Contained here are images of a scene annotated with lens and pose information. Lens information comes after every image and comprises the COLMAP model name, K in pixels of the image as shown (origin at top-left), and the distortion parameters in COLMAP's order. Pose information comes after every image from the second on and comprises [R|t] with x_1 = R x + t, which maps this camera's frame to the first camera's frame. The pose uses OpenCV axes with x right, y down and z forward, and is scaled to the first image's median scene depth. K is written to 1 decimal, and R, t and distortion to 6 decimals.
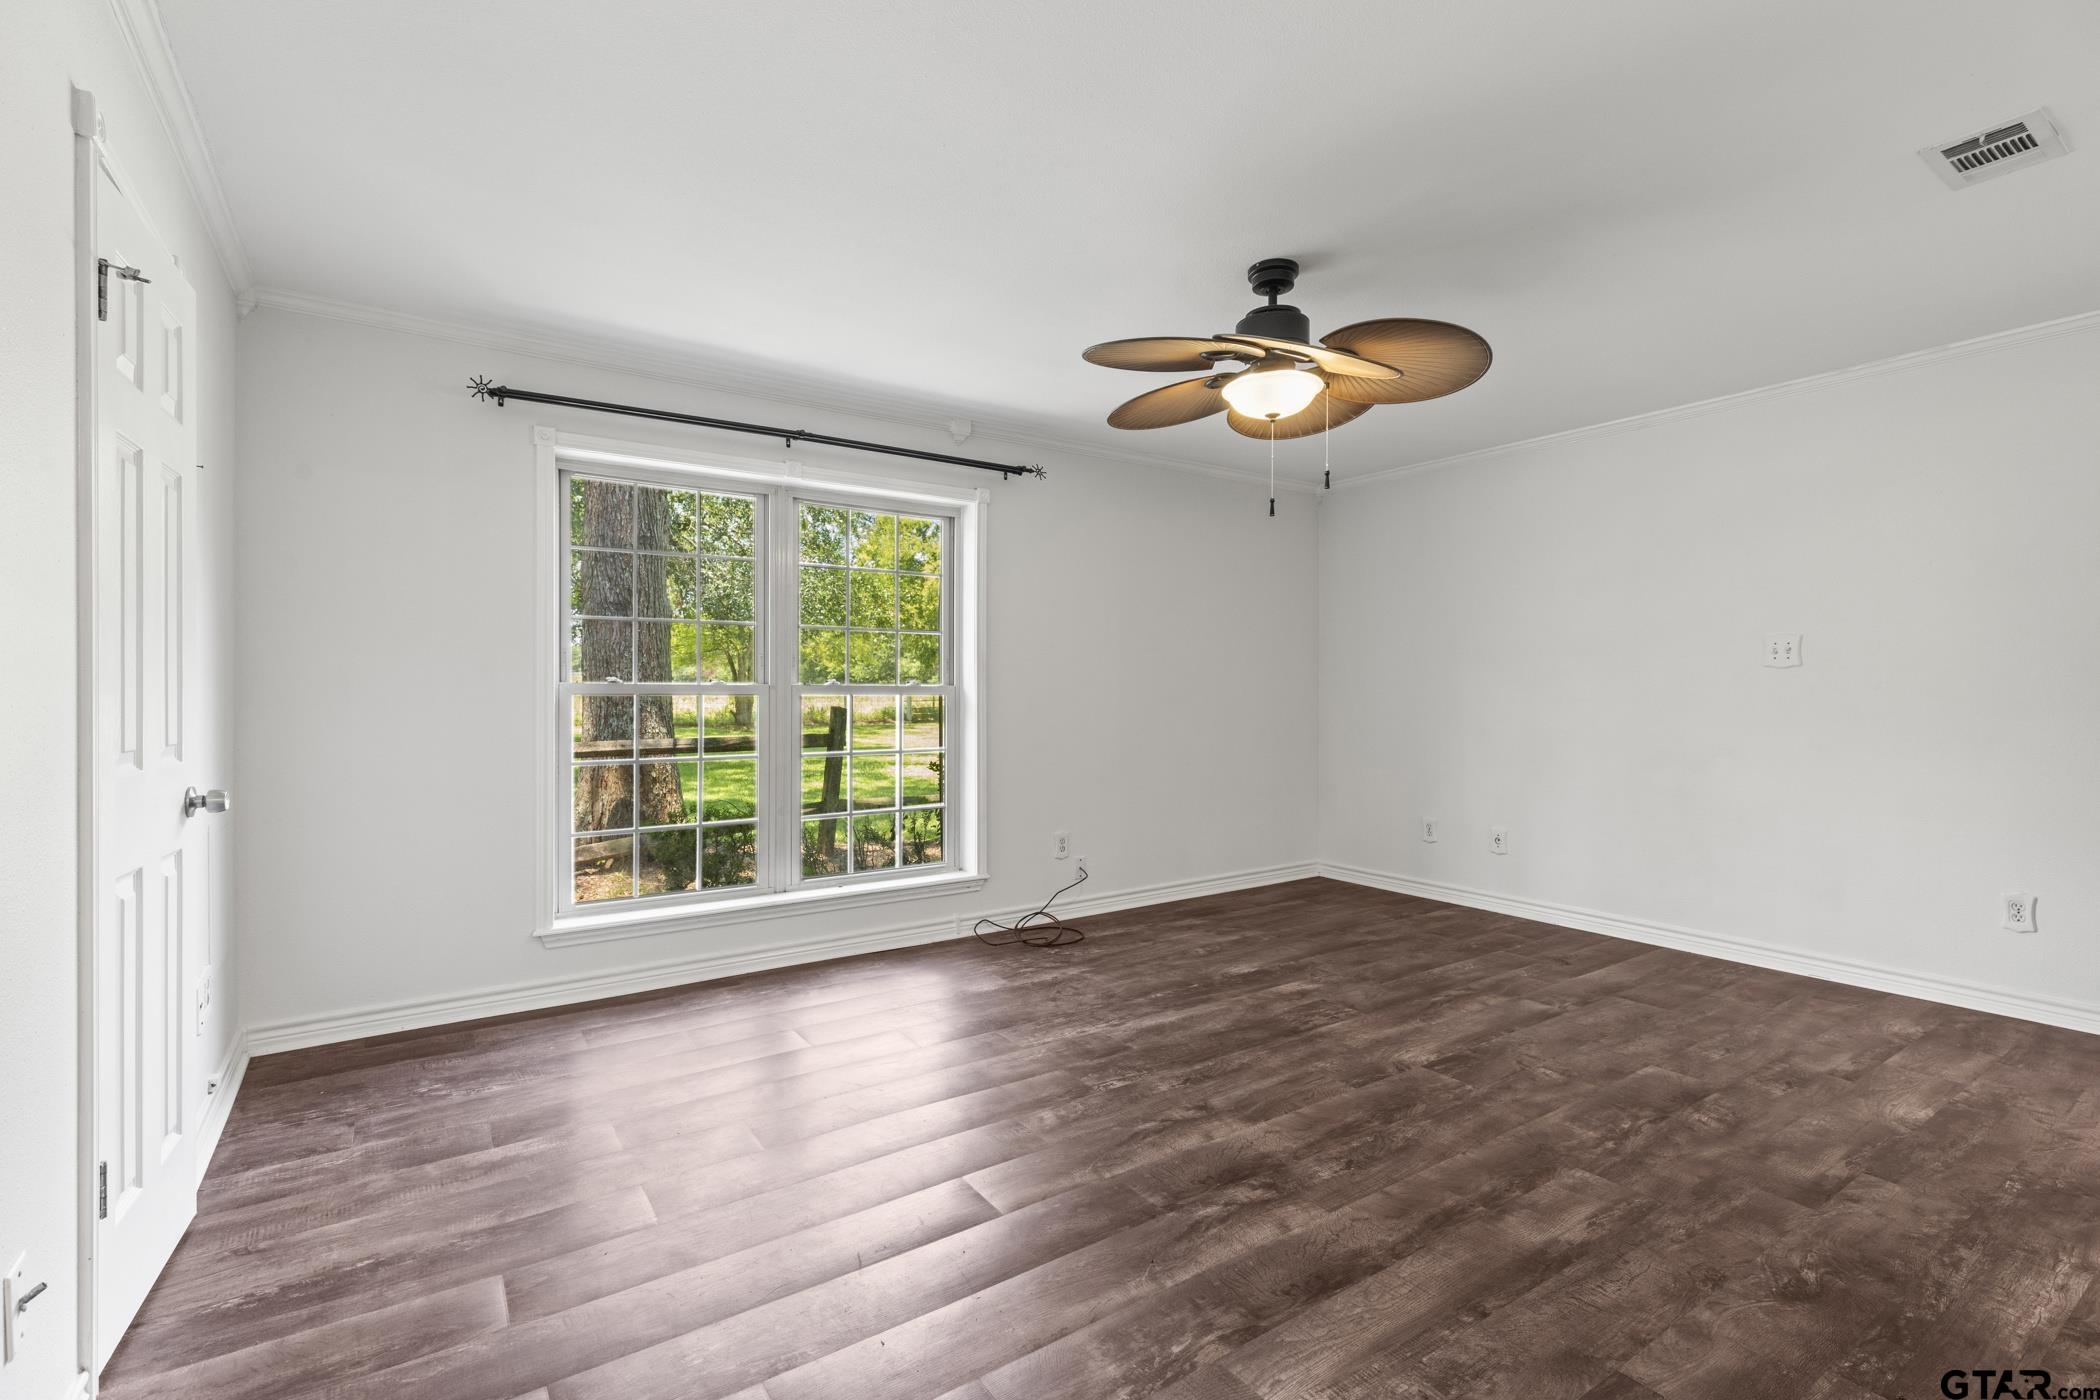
lens RADIAL K [[950.1, 0, 1036.8], [0, 950.1, 694.8], [0, 0, 1]] dist [0.000968, 0.000008]
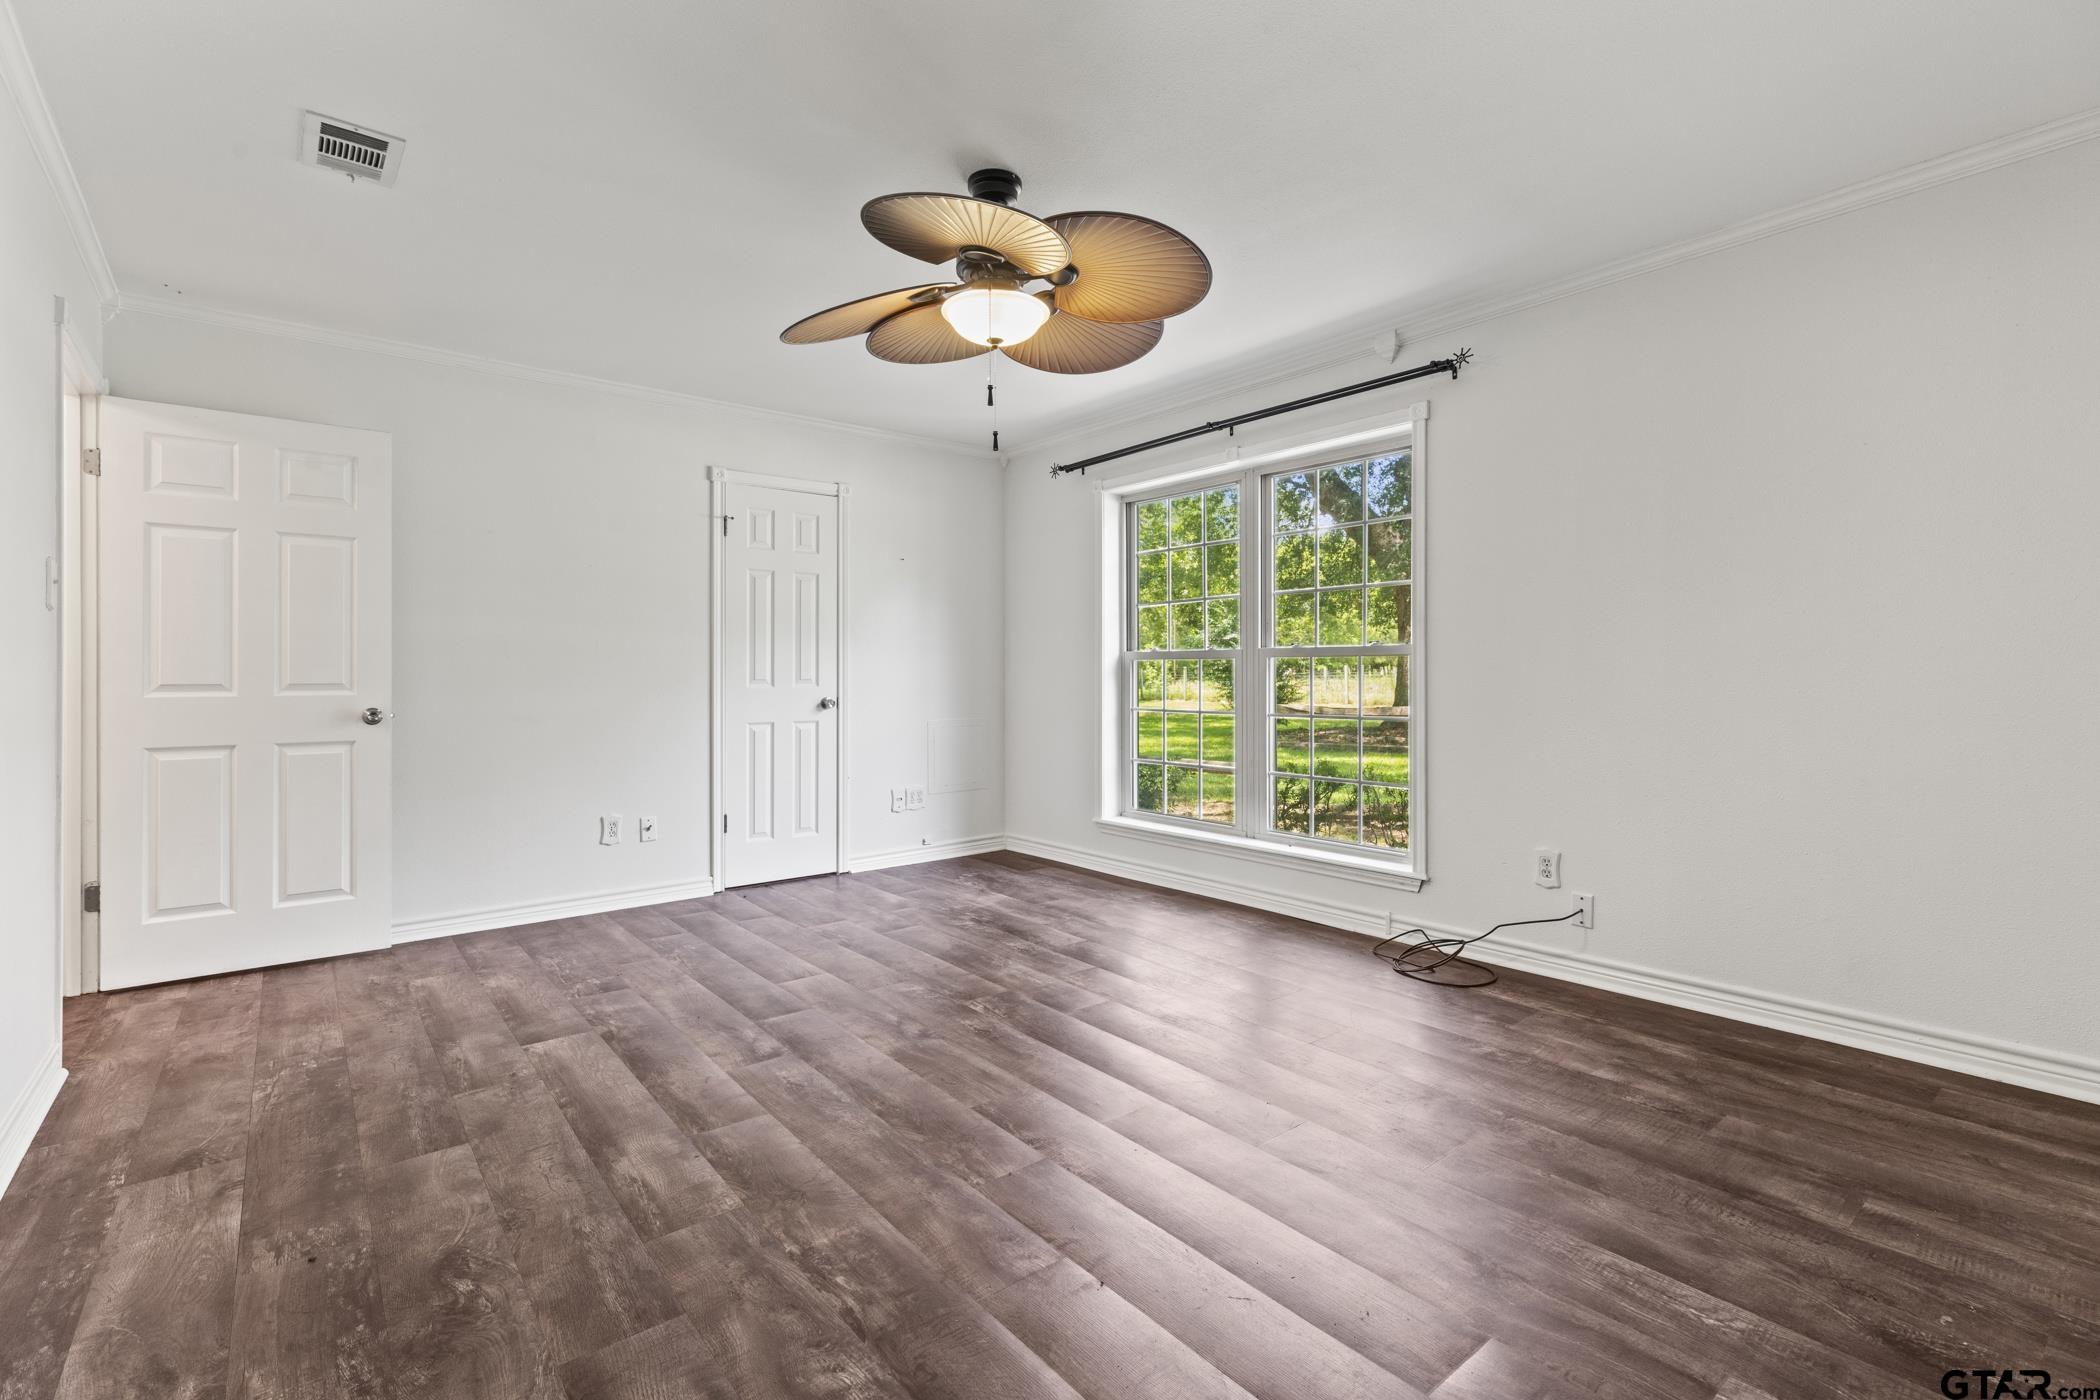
lens RADIAL K [[936.5, 0, 1050.5], [0, 936.5, 686.7], [0, 0, 1]] dist [-0.001917, 0.000193]
pose [[0.094087, 0.013552, -0.995472, 1.374851], [-0.000095, 0.999907, 0.013604, 0.031571], [0.995564, -0.001185, 0.094080, 1.166662]]
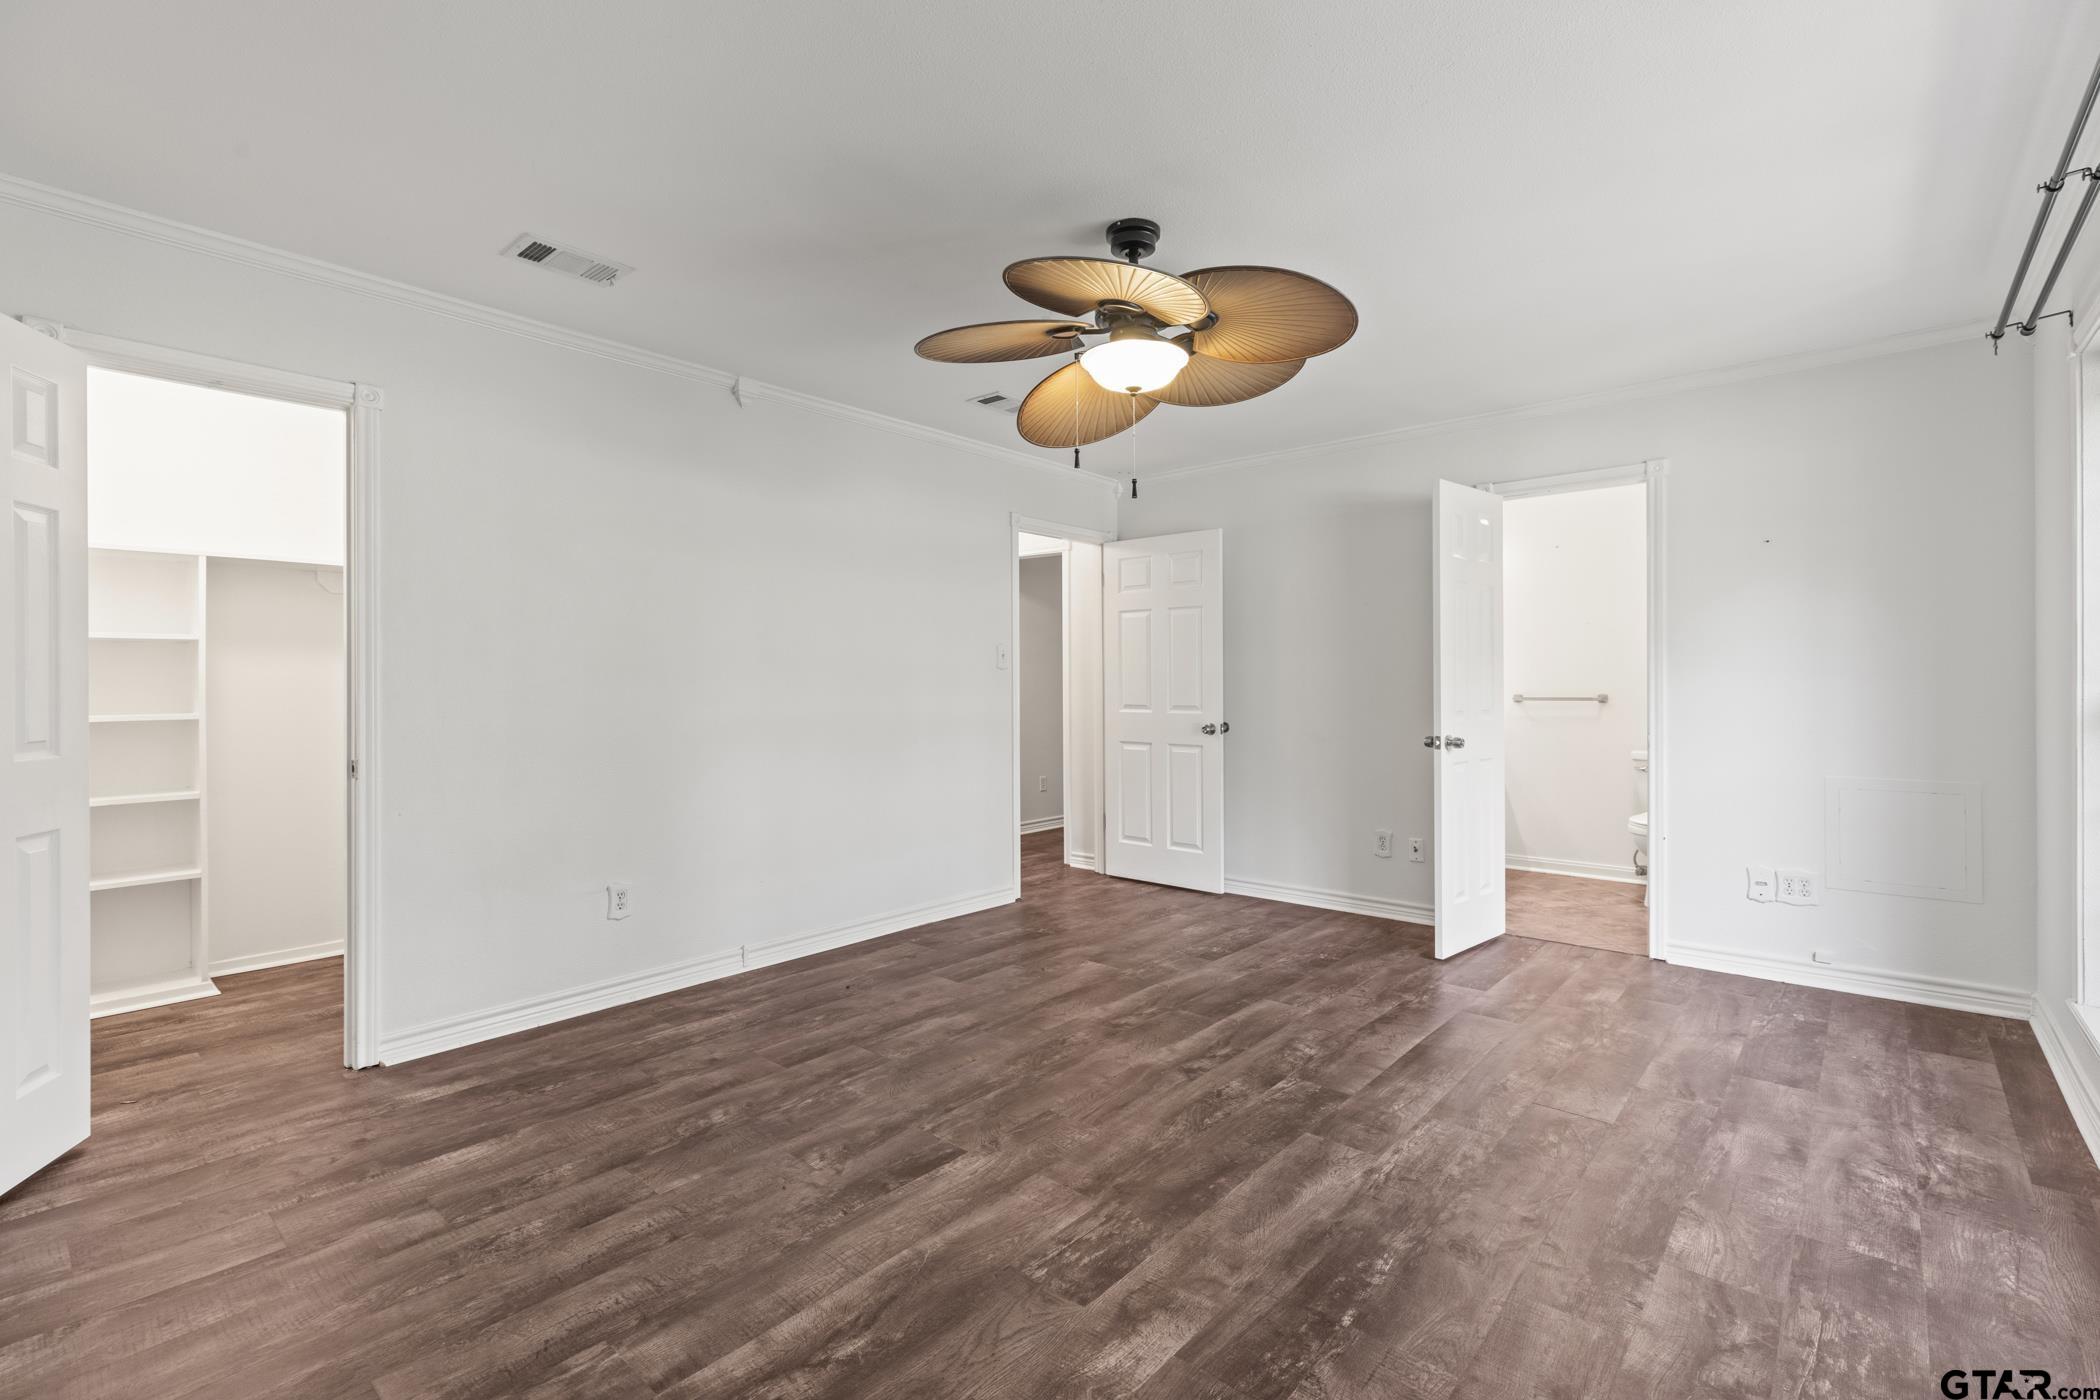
lens RADIAL K [[936.5, 0, 1050.5], [0, 936.5, 686.7], [0, 0, 1]] dist [-0.001917, 0.000193]
pose [[-0.965719, 0.005078, -0.259540, 0.674353], [0.003307, 0.999968, 0.007257, -0.014616], [0.259569, 0.006150, -0.965705, 2.227069]]
